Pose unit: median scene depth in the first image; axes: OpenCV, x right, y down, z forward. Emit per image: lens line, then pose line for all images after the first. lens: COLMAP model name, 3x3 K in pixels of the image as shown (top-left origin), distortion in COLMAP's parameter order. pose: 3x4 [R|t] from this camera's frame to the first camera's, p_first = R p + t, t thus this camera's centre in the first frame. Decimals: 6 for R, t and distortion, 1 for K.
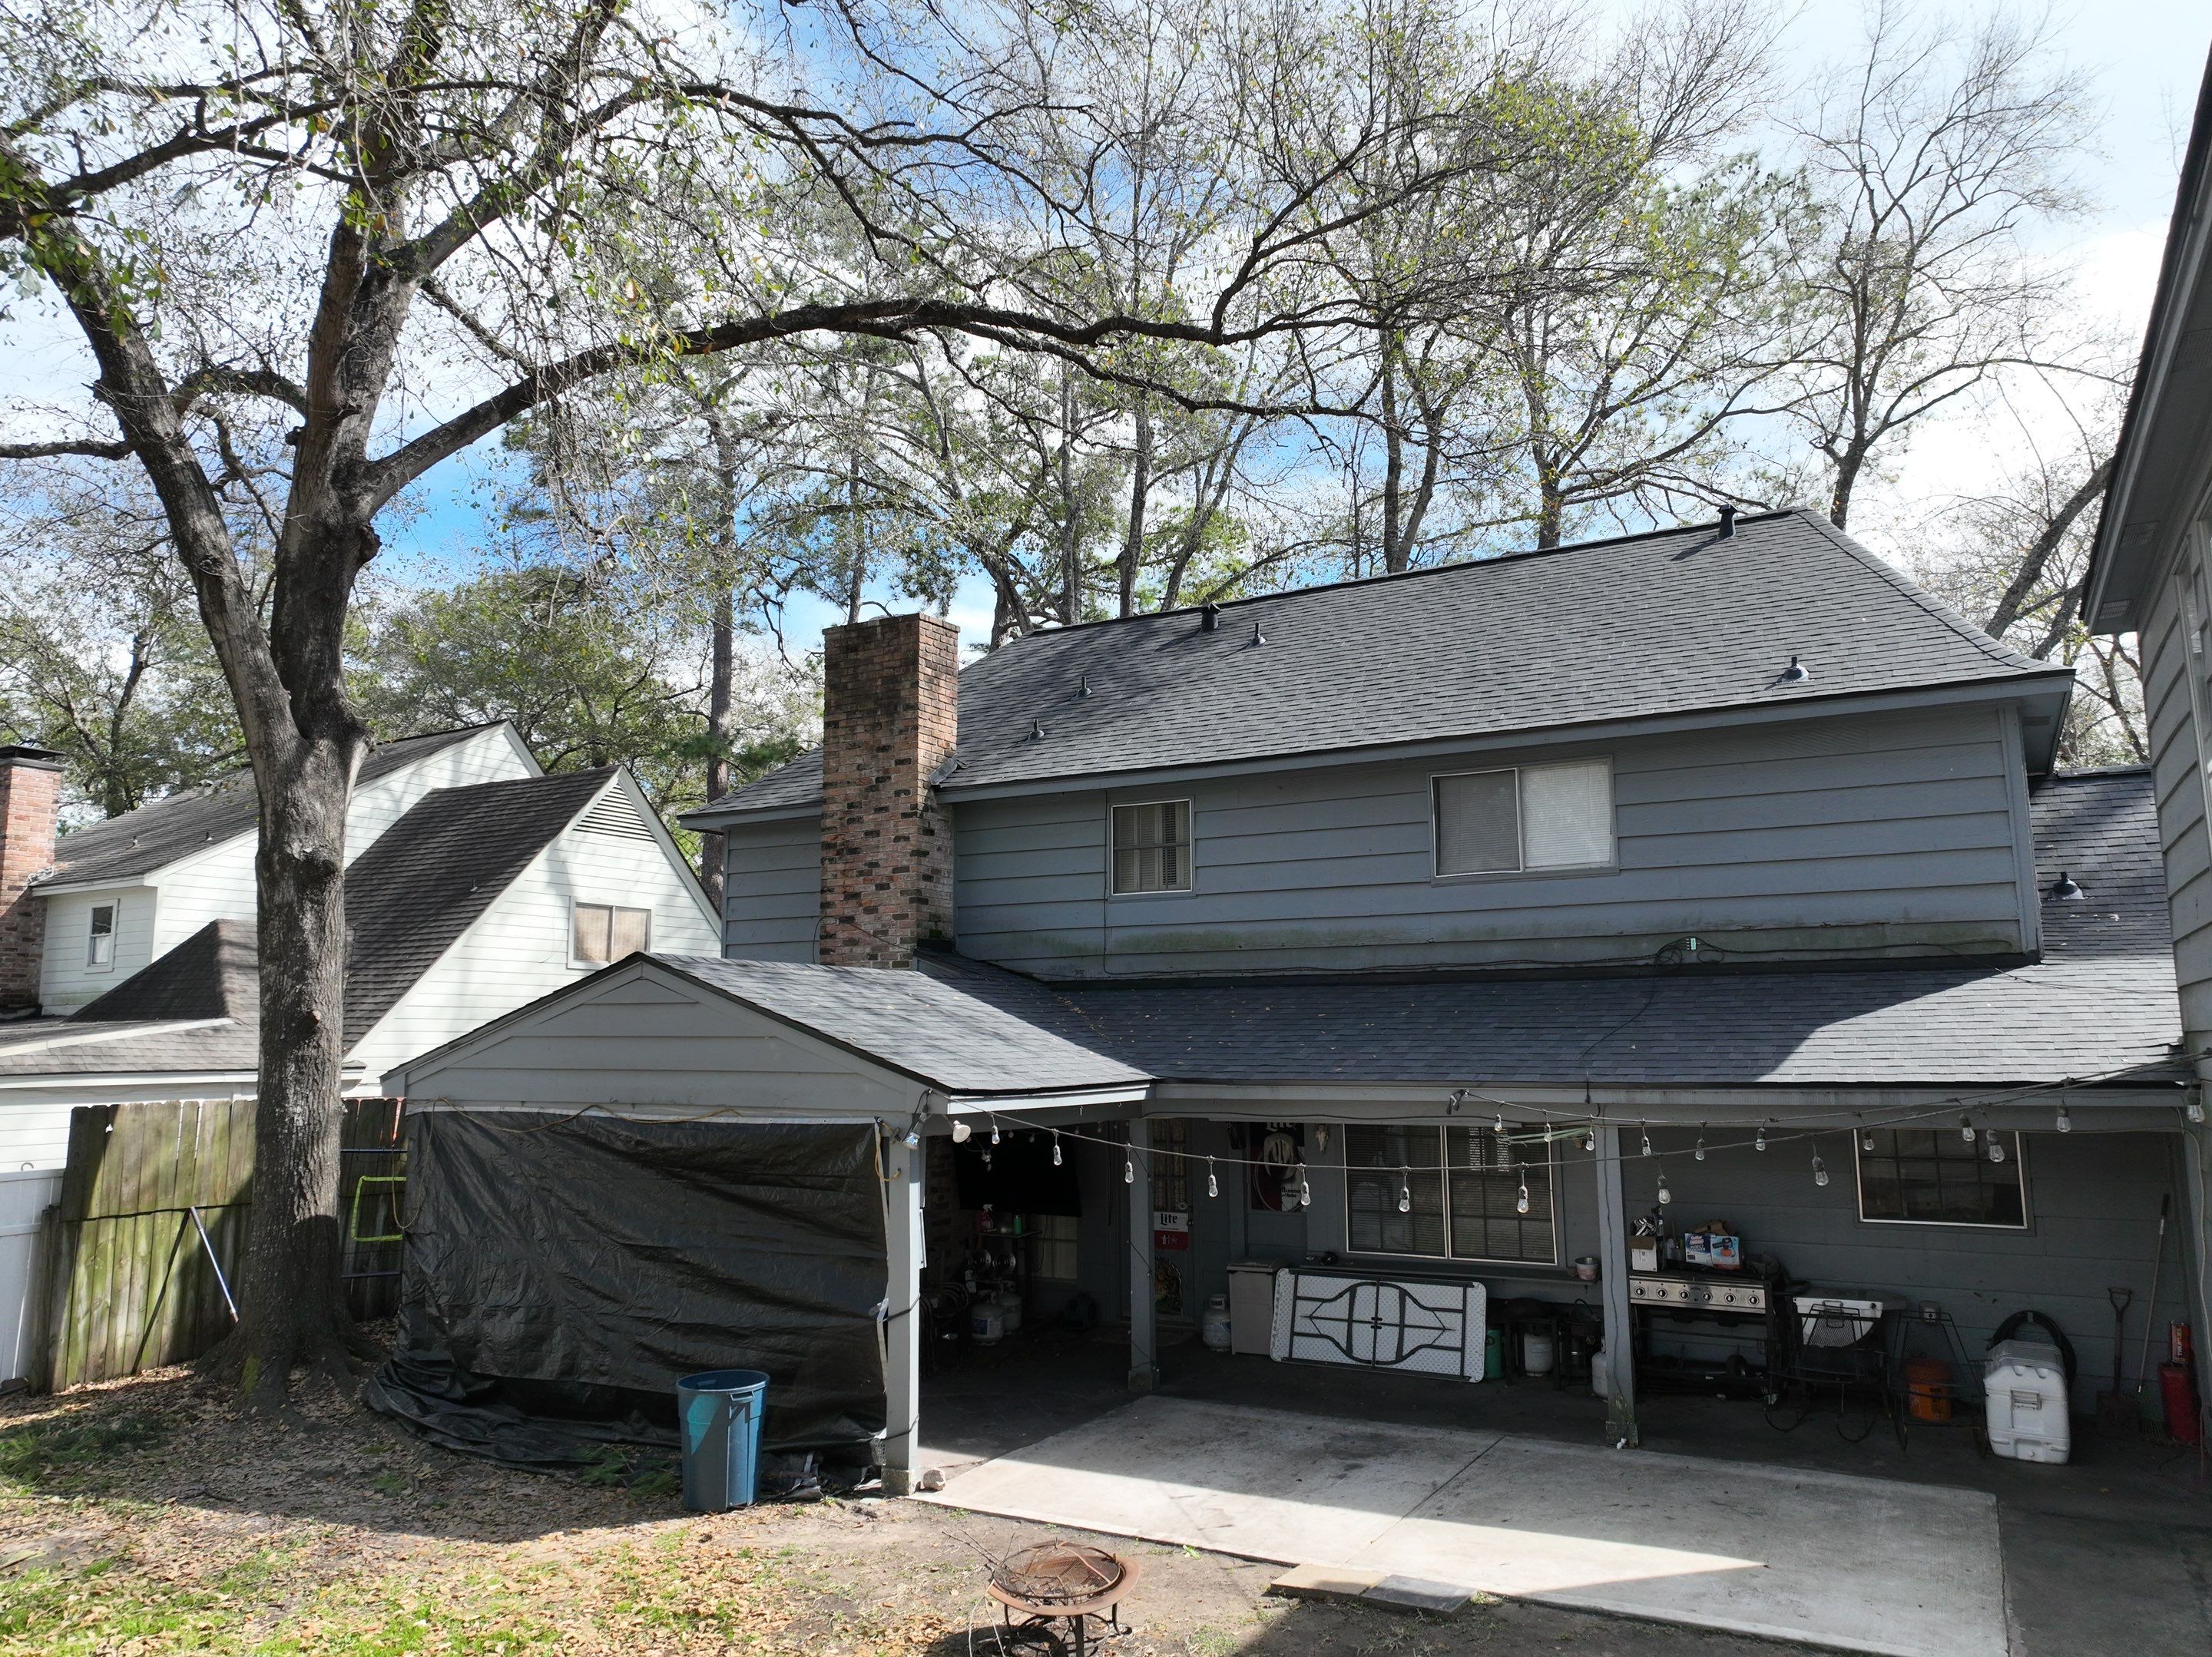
lens RADIAL K [[1558.7, 0, 1119.5], [0, 1558.7, 838.9], [0, 0, 1]] dist [-0.000635, 0.013878]
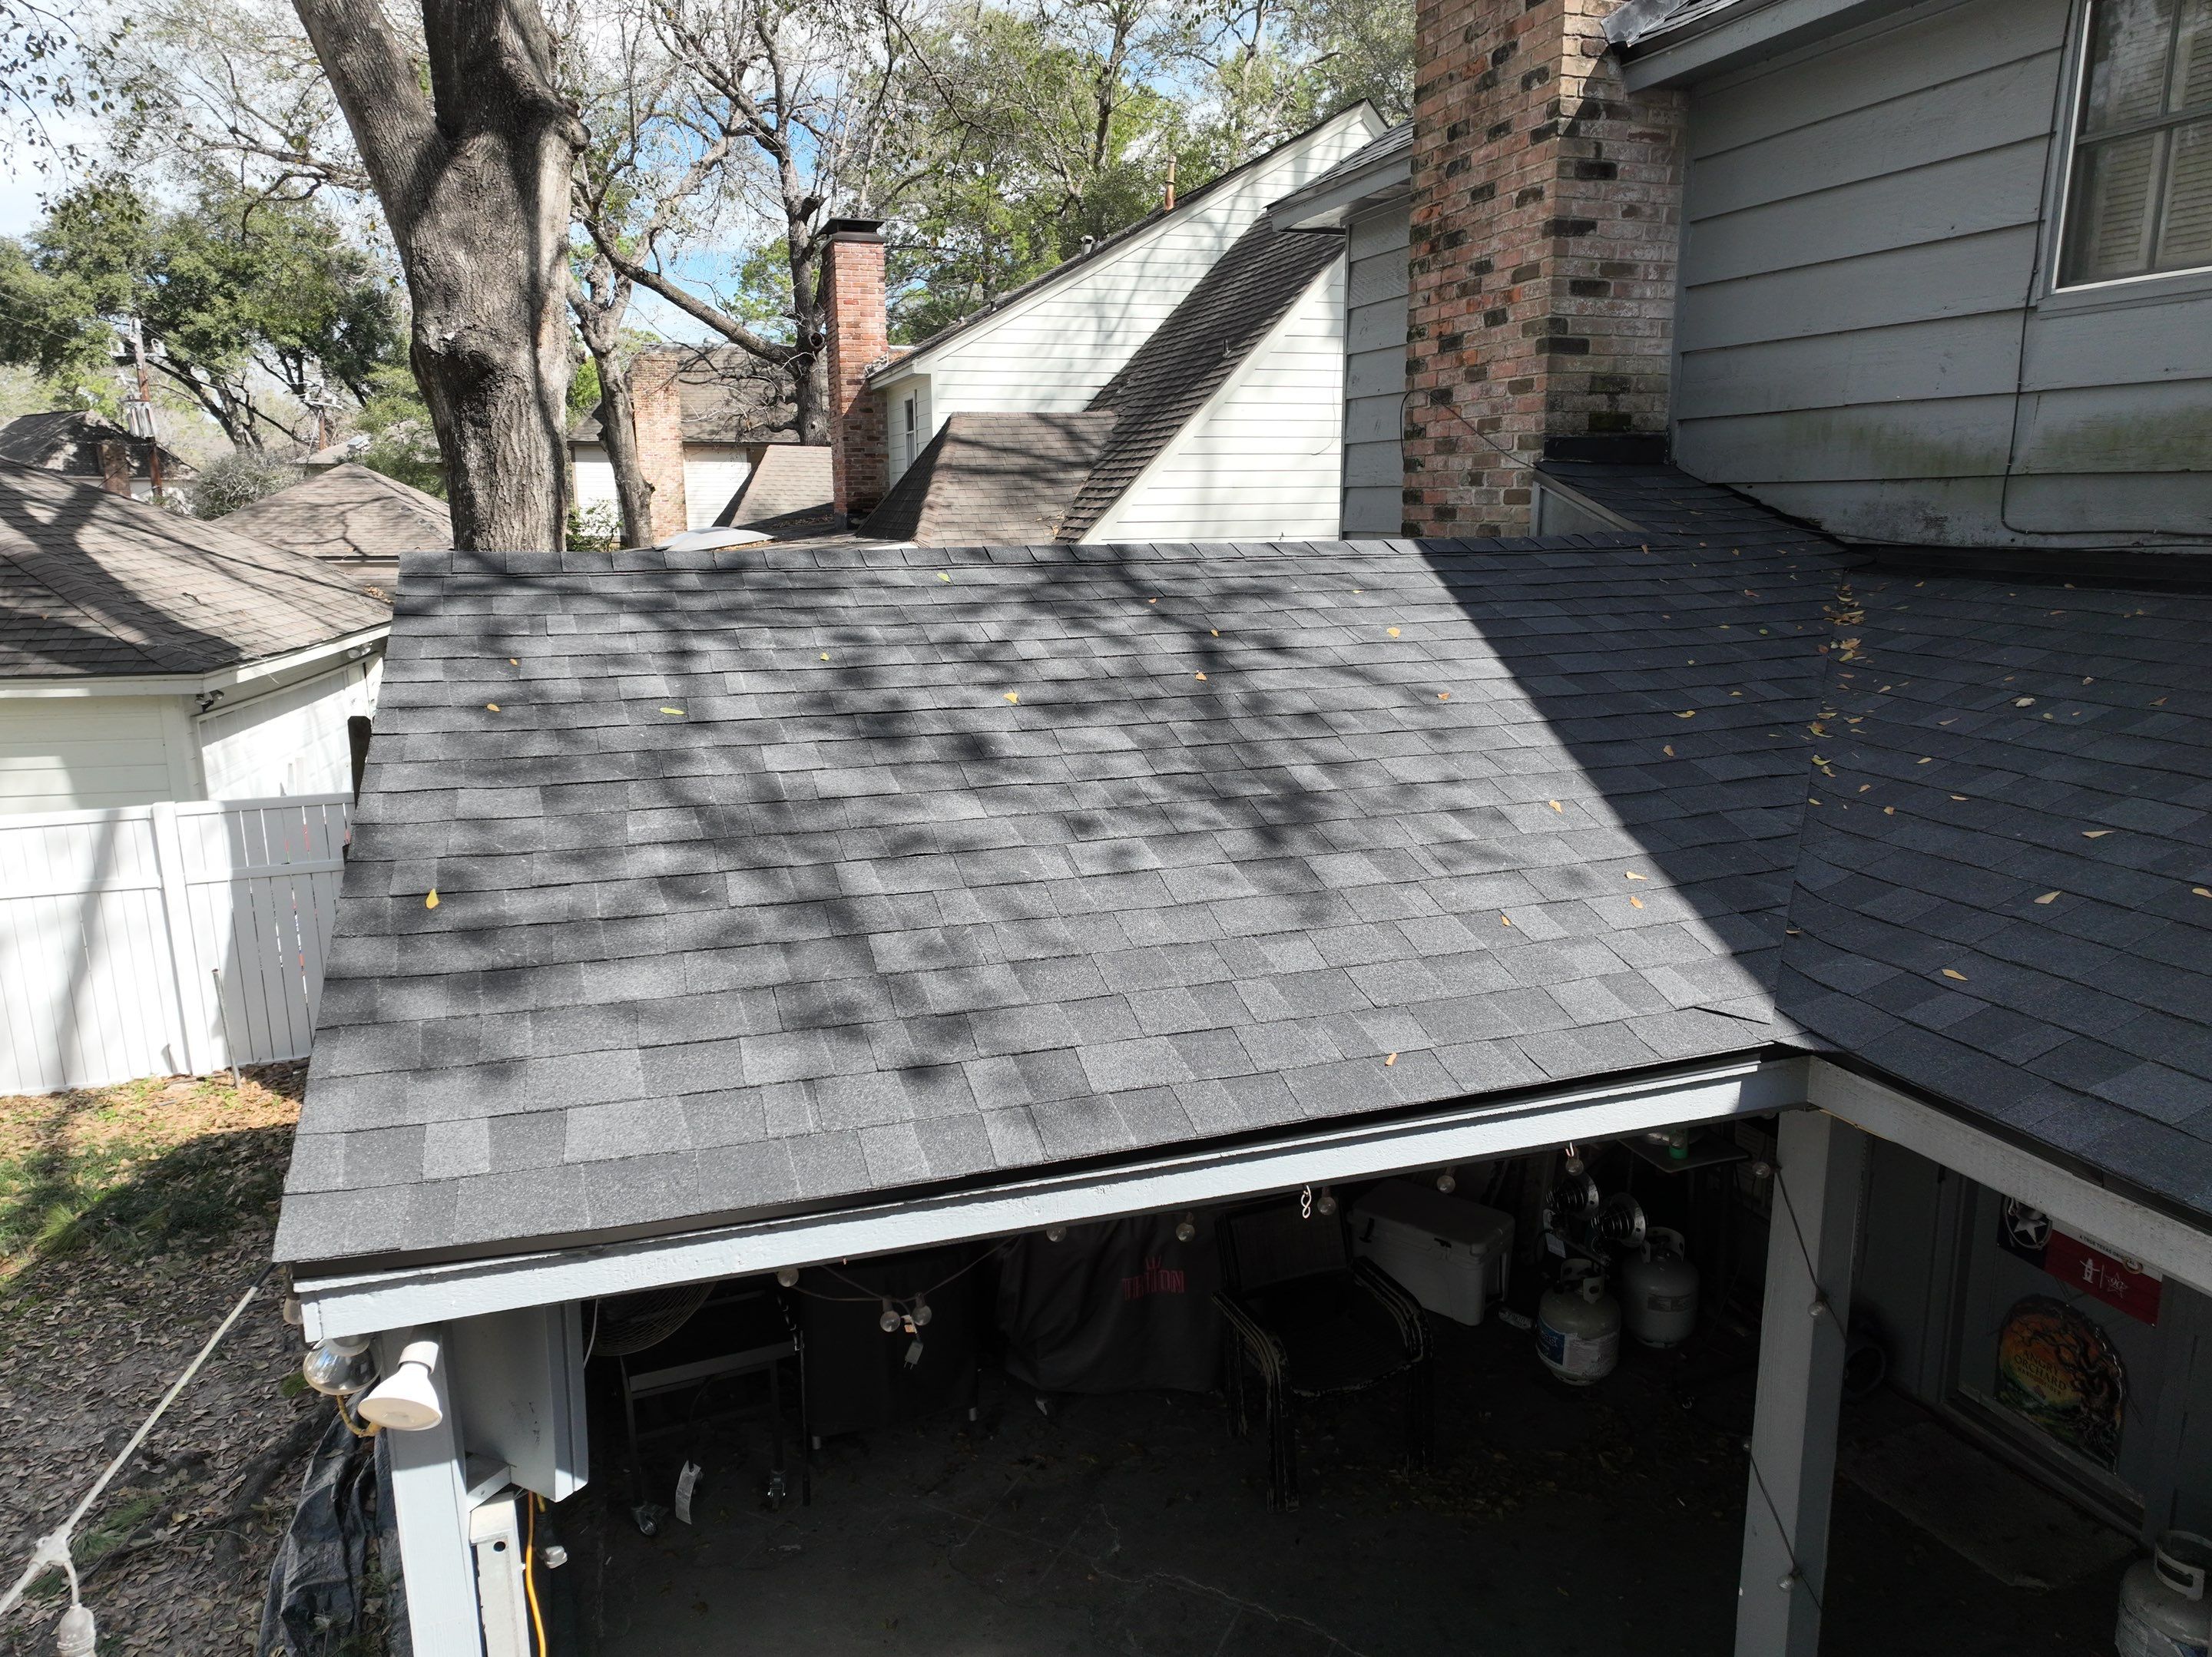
lens RADIAL K [[1558.7, 0, 1101.5], [0, 1558.7, 827.3], [0, 0, 1]] dist [-0.000635, 0.013878]
pose [[0.734656, 0.140183, -0.663799, 0.083243], [0.093390, 0.948210, 0.303605, 0.023627], [0.671981, -0.285038, 0.683517, 0.593807]]
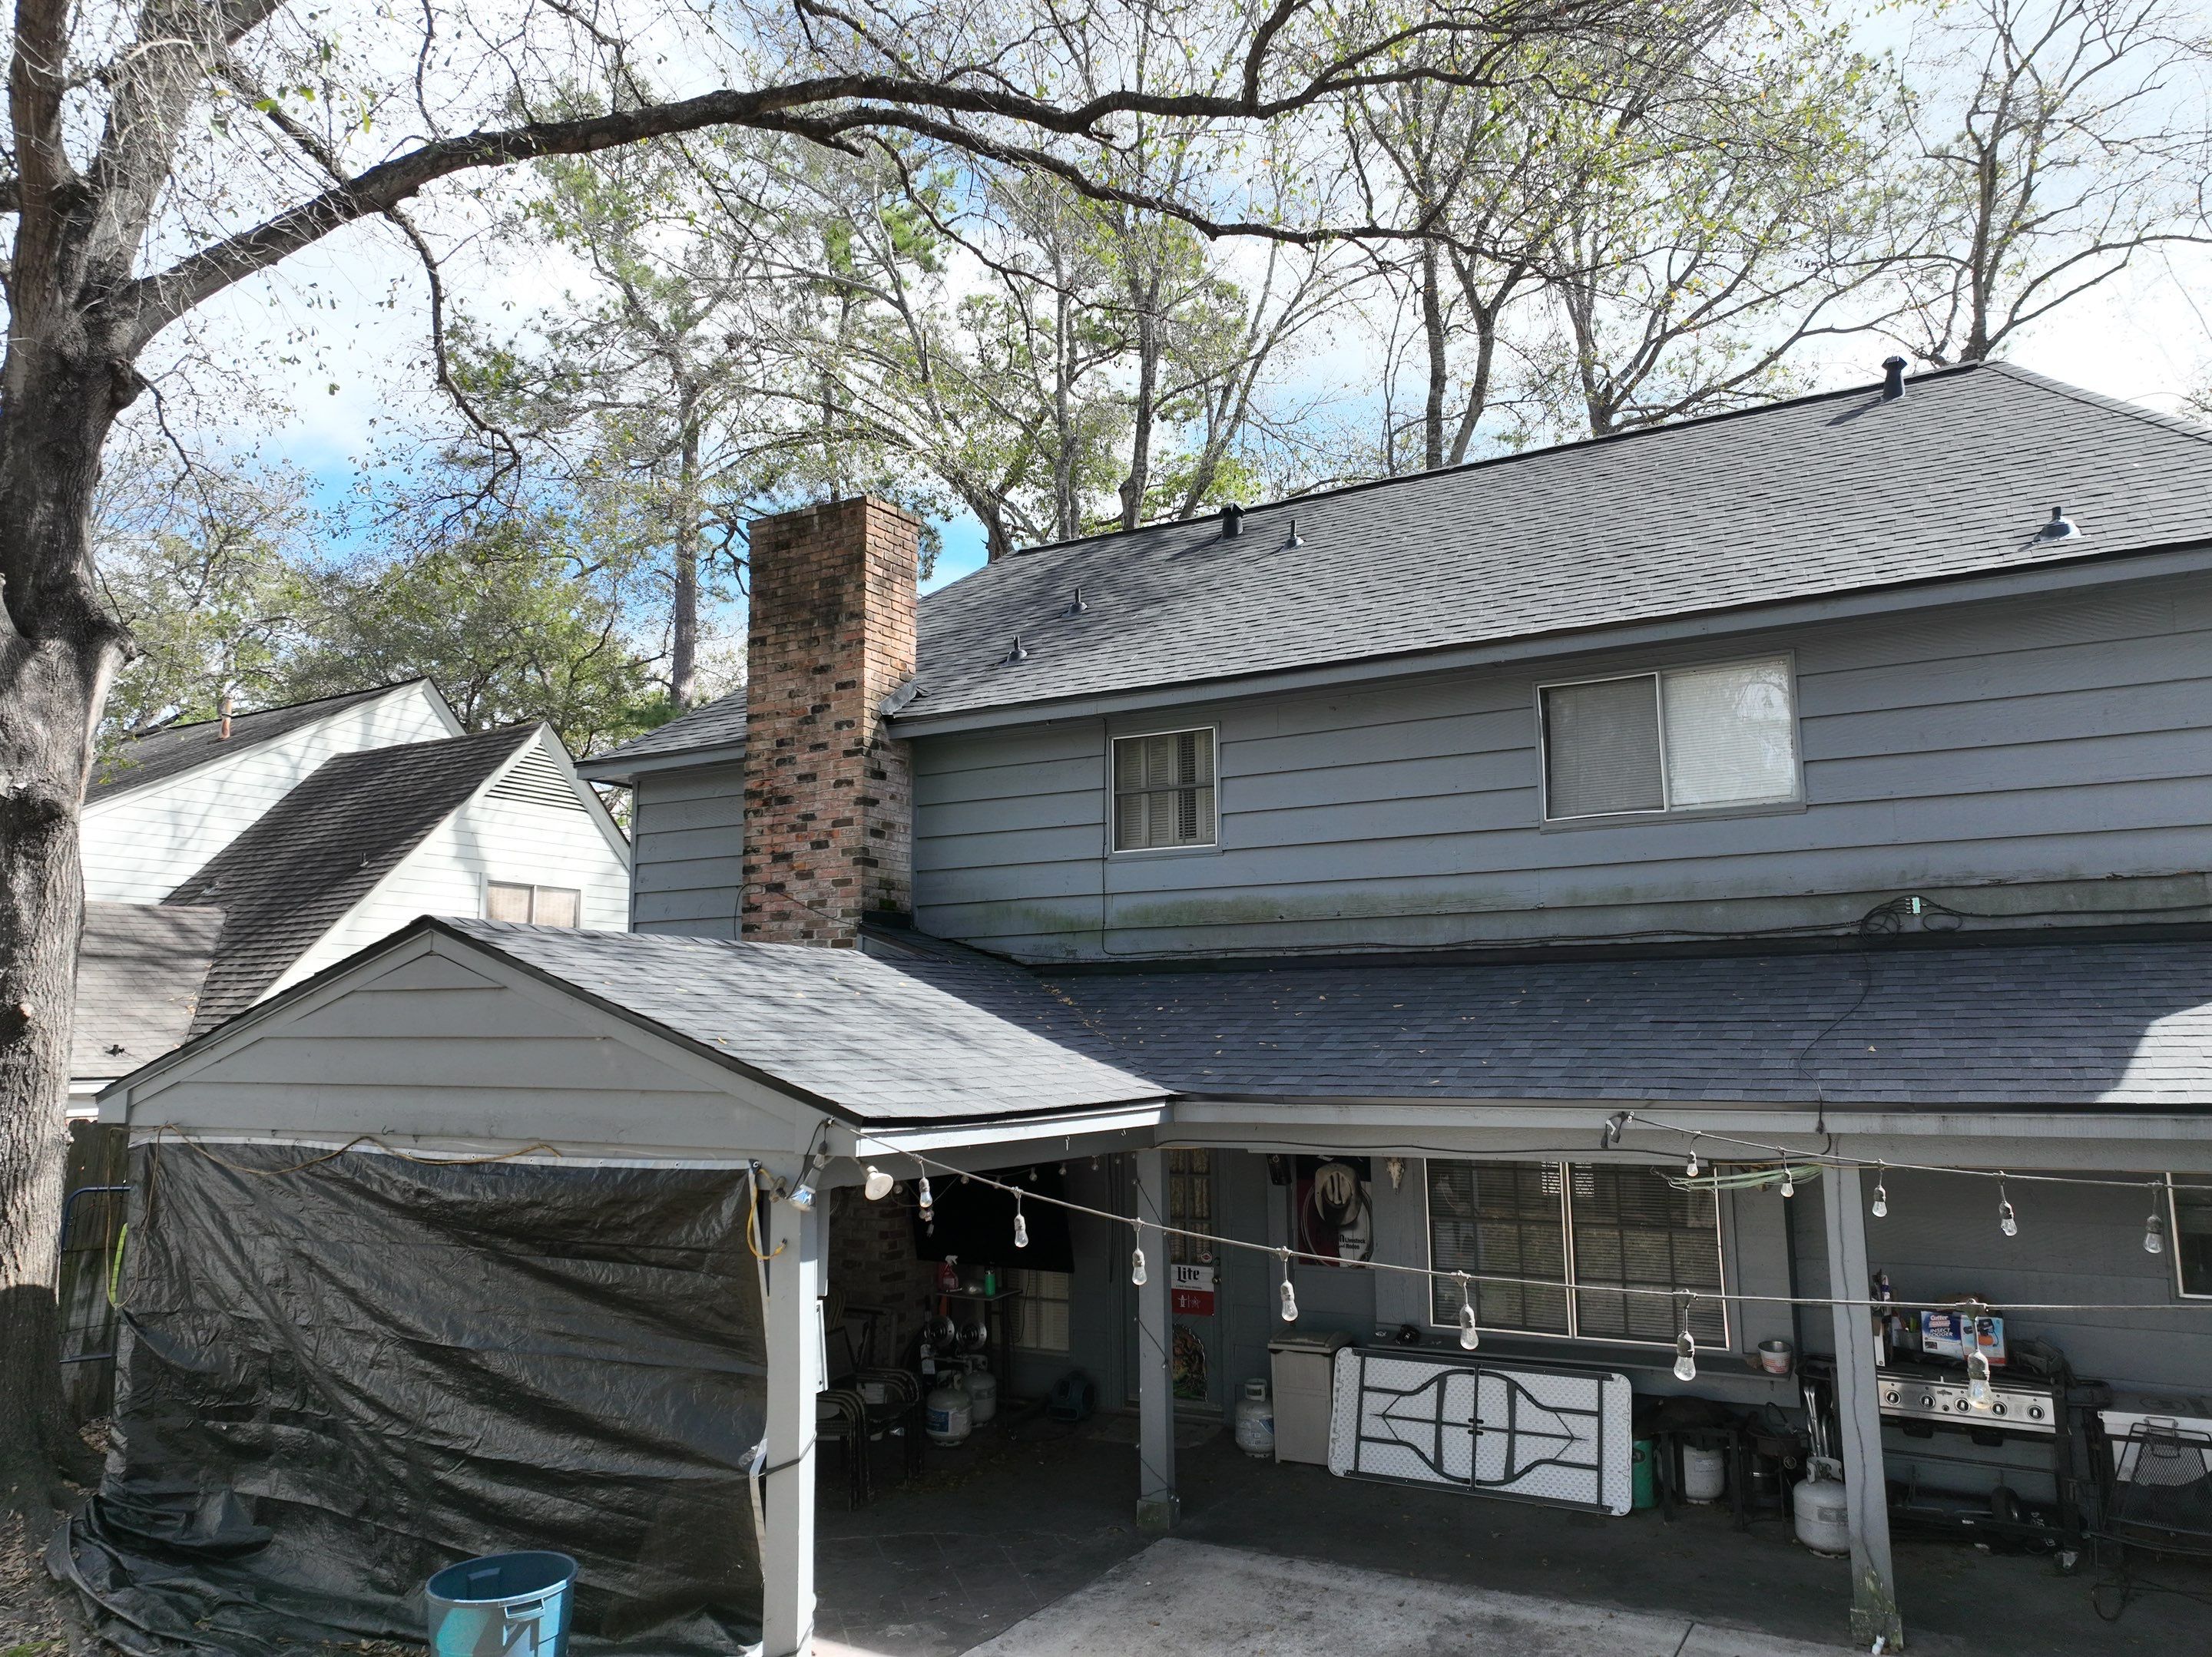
lens RADIAL K [[1558.7, 0, 1114.4], [0, 1558.7, 833.0], [0, 0, 1]] dist [-0.000635, 0.013878]
pose [[0.999979, -0.003199, -0.005607, 0.000288], [0.003182, 0.999990, -0.003161, 0.028477], [0.005617, 0.003143, 0.999979, 0.224185]]
